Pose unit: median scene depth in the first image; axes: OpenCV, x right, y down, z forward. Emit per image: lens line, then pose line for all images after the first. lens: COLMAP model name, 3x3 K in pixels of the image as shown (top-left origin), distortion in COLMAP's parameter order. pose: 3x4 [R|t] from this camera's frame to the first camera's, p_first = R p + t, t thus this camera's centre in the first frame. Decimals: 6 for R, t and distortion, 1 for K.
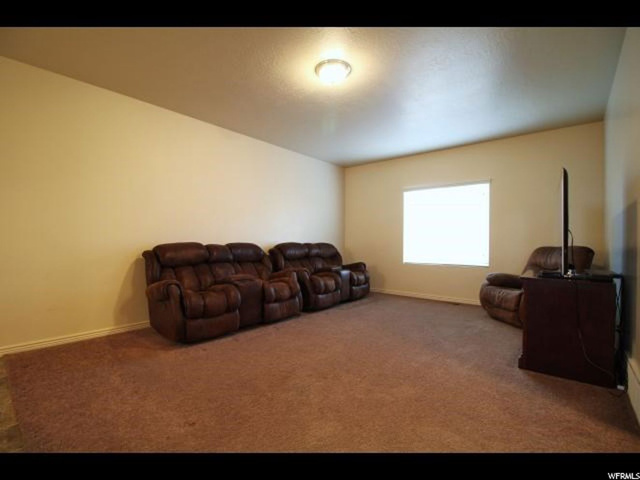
lens RADIAL K [[299.7, 0, 320.1], [0, 299.7, 242.4], [0, 0, 1]] dist [-0.016249, -0.000397]
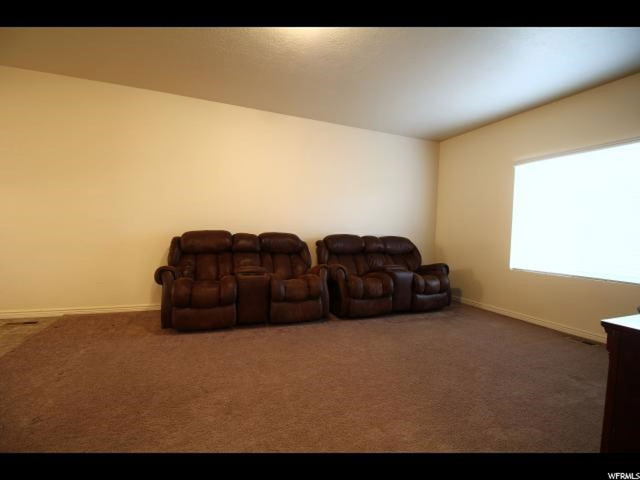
lens RADIAL K [[299.7, 0, 319.8], [0, 299.7, 238.5], [0, 0, 1]] dist [-0.016249, -0.000397]
pose [[0.872747, 0.036367, -0.486817, 0.299214], [-0.030232, 0.999334, 0.020455, -0.003394], [0.487237, -0.003135, 0.873264, 0.245366]]
